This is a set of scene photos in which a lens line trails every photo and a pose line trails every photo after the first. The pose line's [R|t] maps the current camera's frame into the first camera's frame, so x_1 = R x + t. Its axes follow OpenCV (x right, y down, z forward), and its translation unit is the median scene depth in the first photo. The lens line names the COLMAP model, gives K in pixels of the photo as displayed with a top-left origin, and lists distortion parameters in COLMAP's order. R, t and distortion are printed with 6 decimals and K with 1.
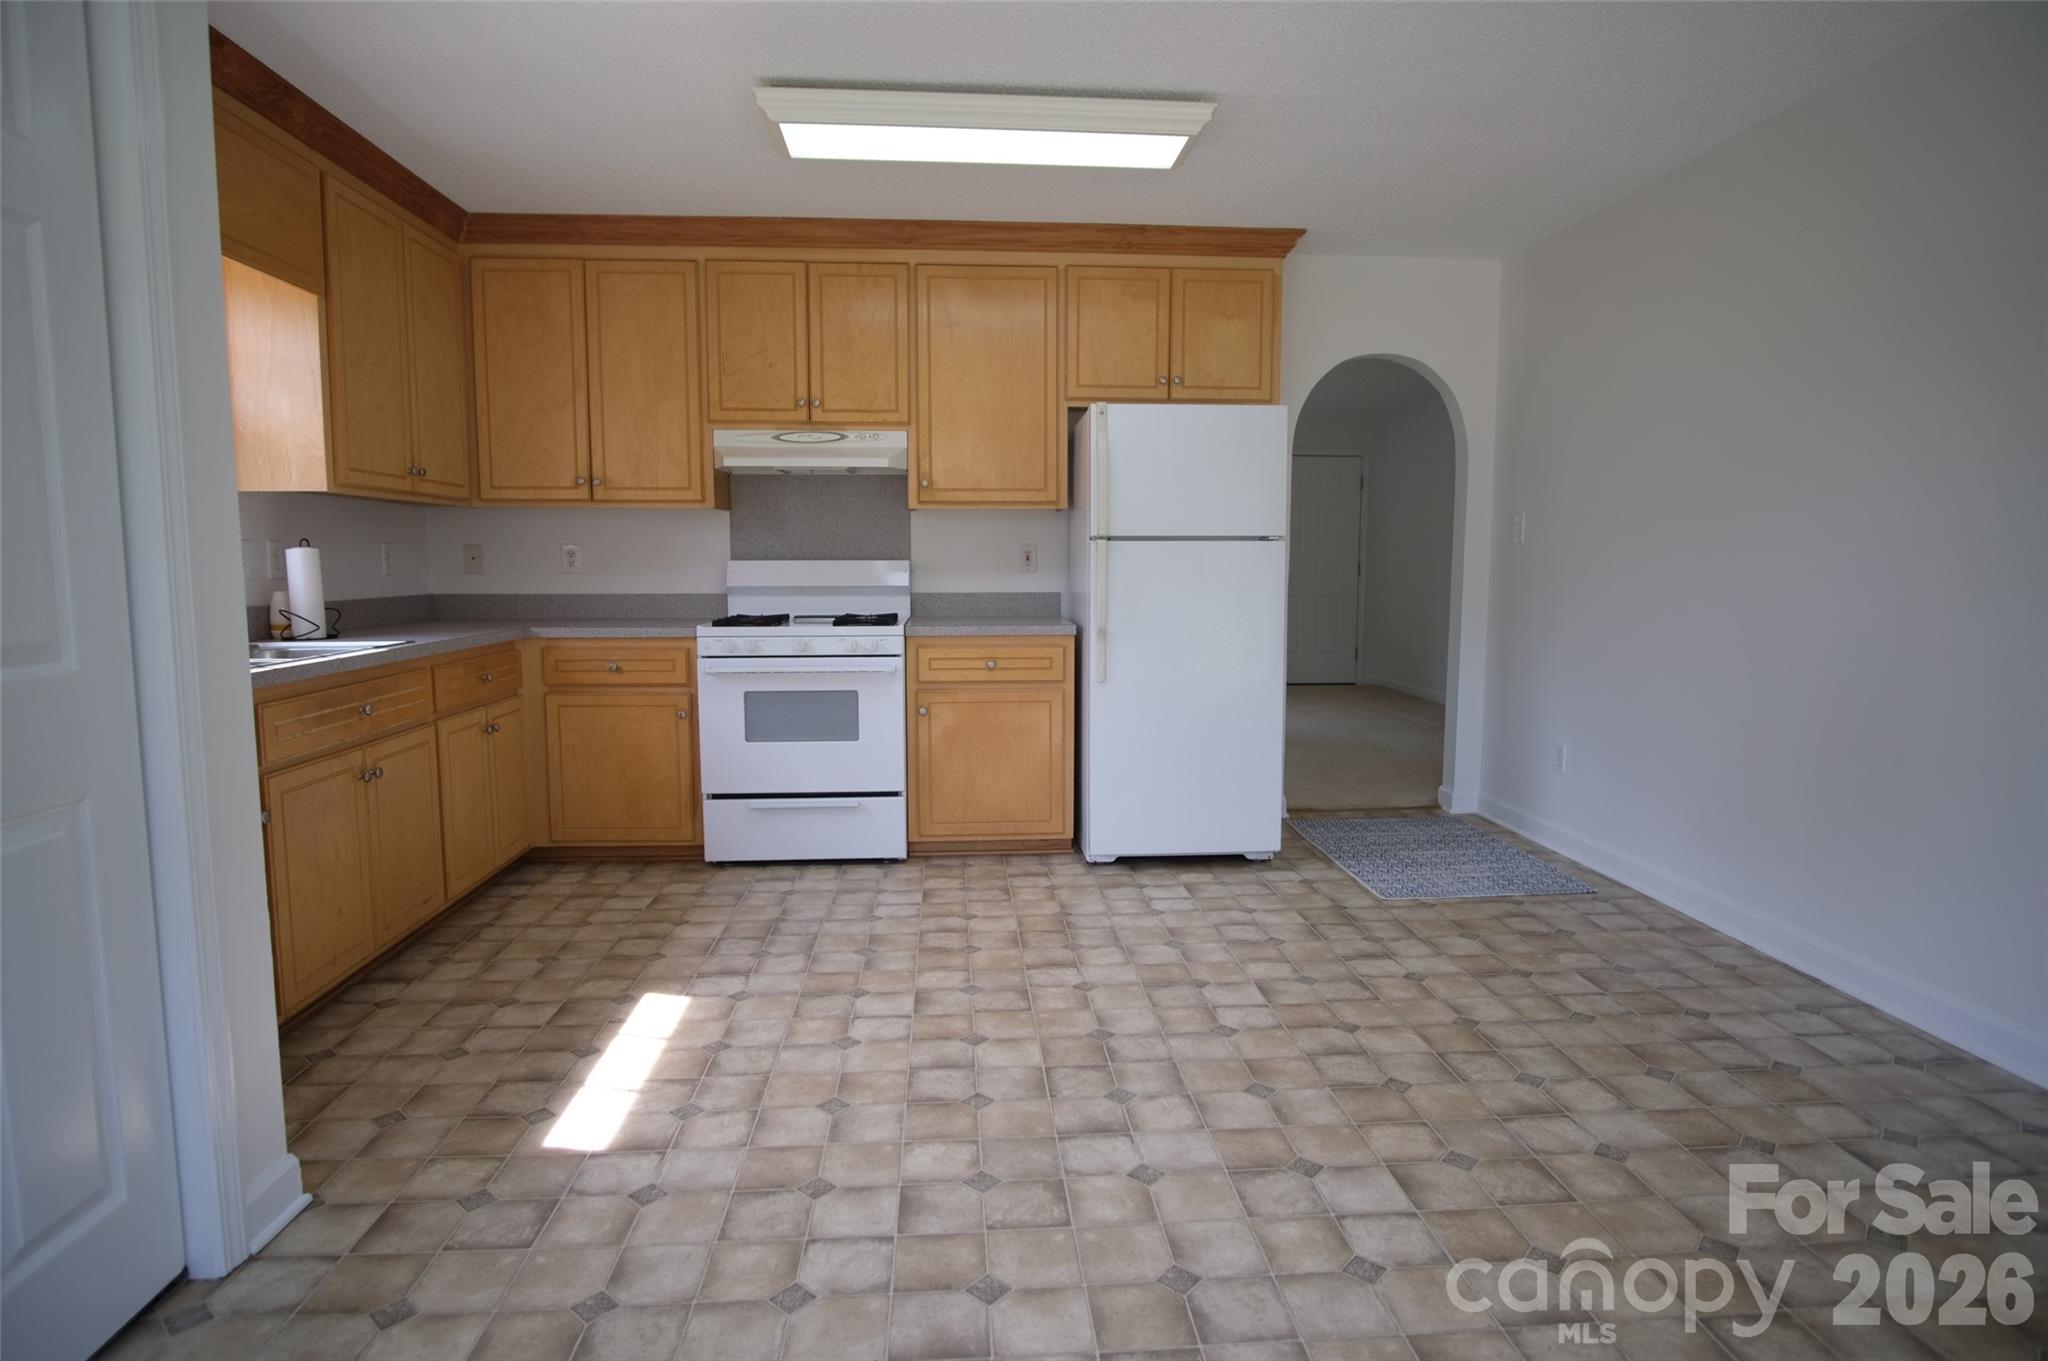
lens RADIAL K [[1111.1, 0, 1024.0], [0, 1111.1, 680.5], [0, 0, 1]] dist [-0.024975, 0.001406]
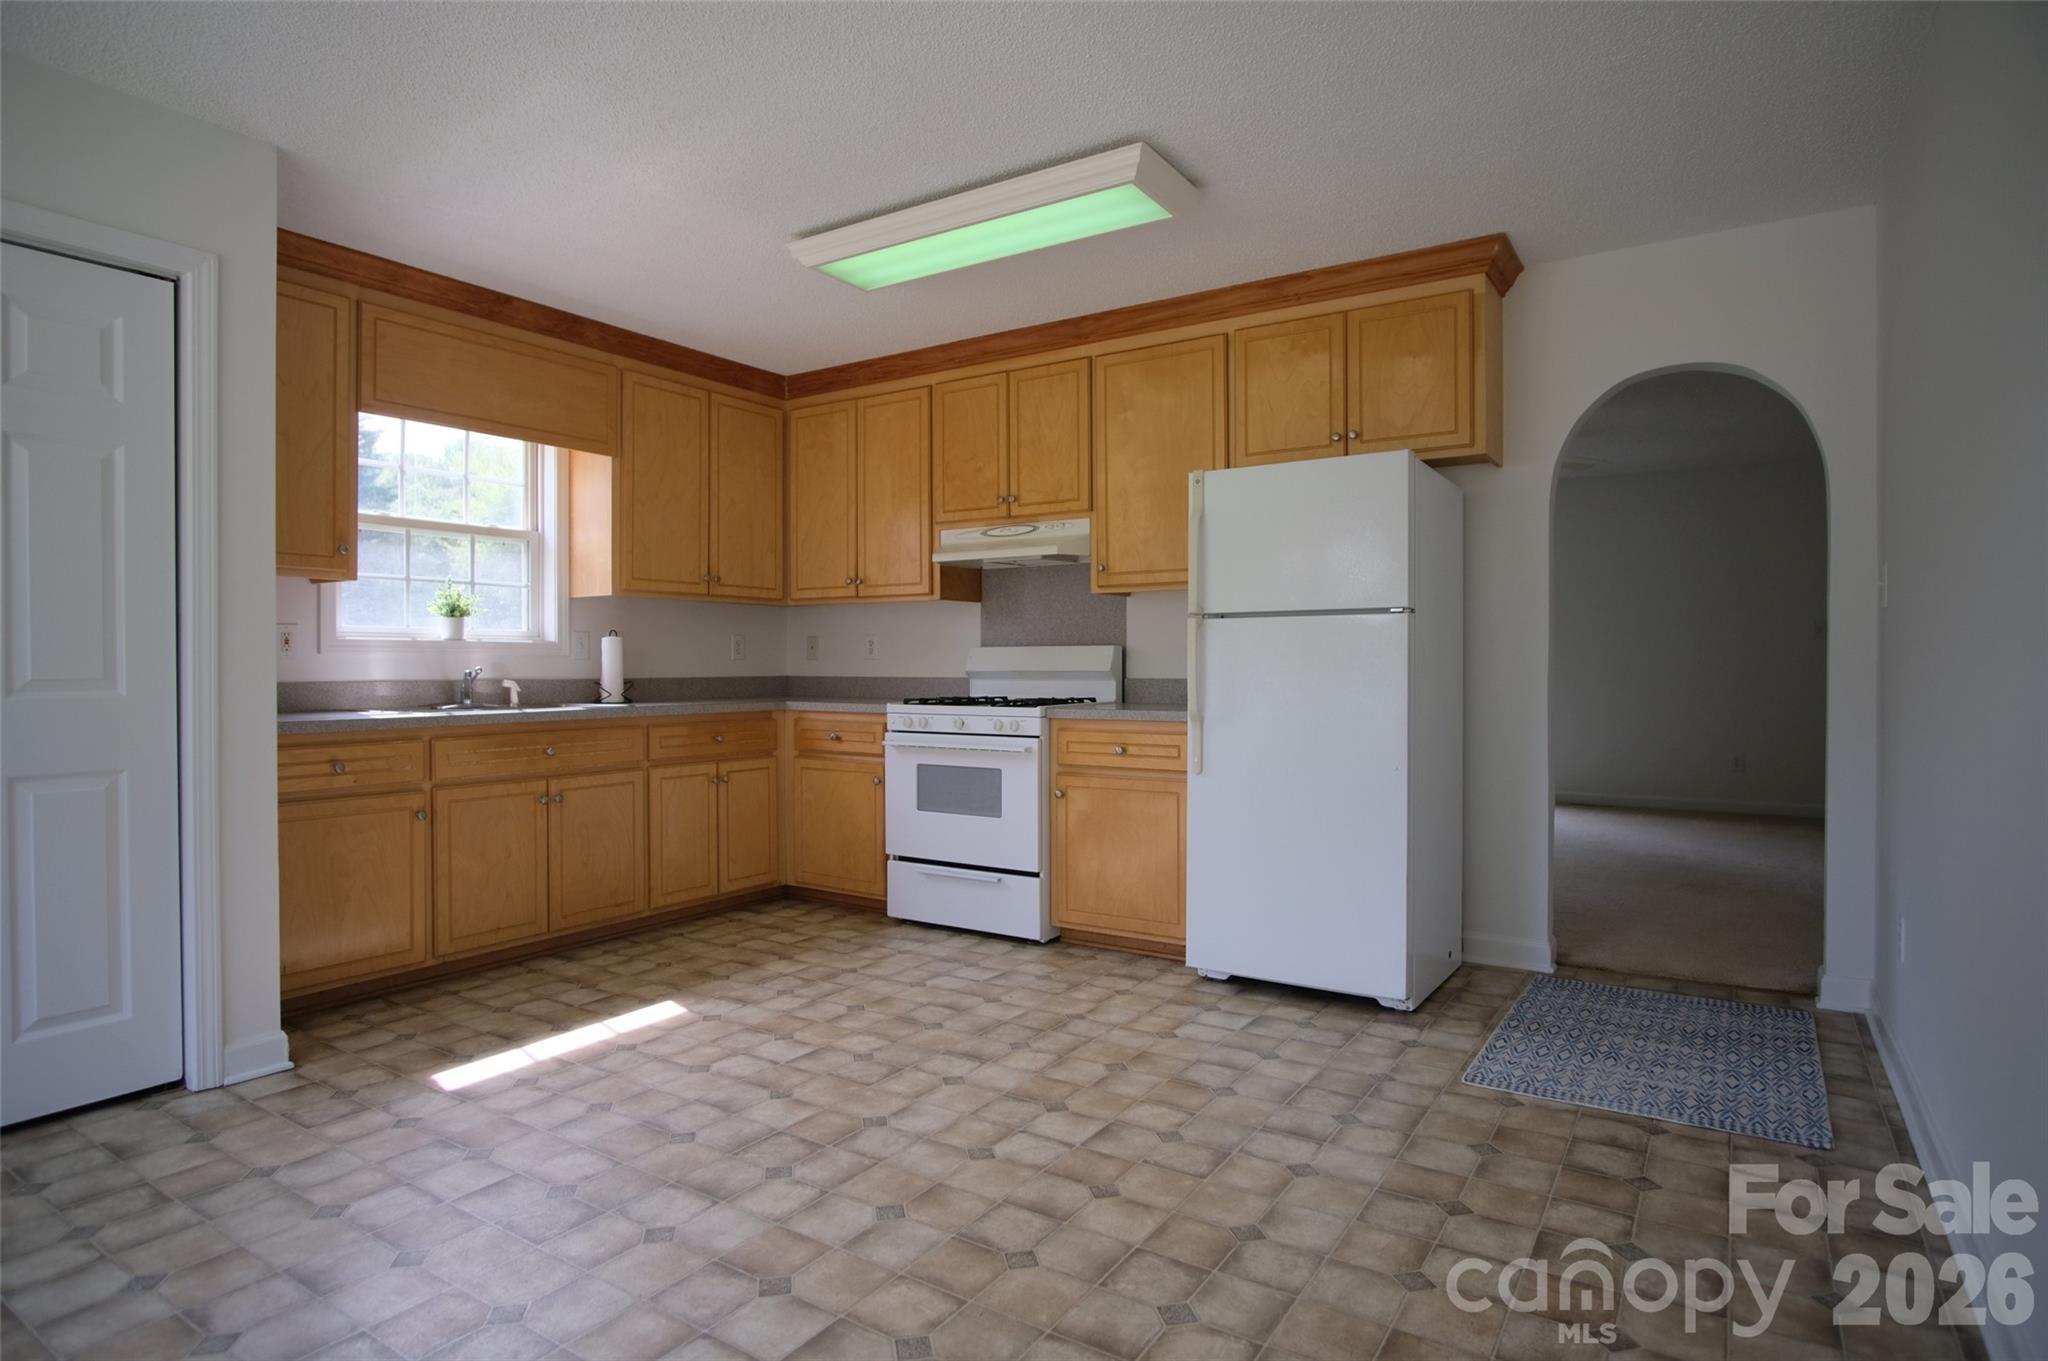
lens RADIAL K [[1111.1, 0, 1024.0], [0, 1111.1, 680.5], [0, 0, 1]] dist [-0.024975, 0.001406]
pose [[0.790917, 0.007232, -0.611881, 0.491802], [-0.064269, 0.995382, -0.071309, -0.000617], [0.608539, 0.095724, 0.787729, 0.186517]]
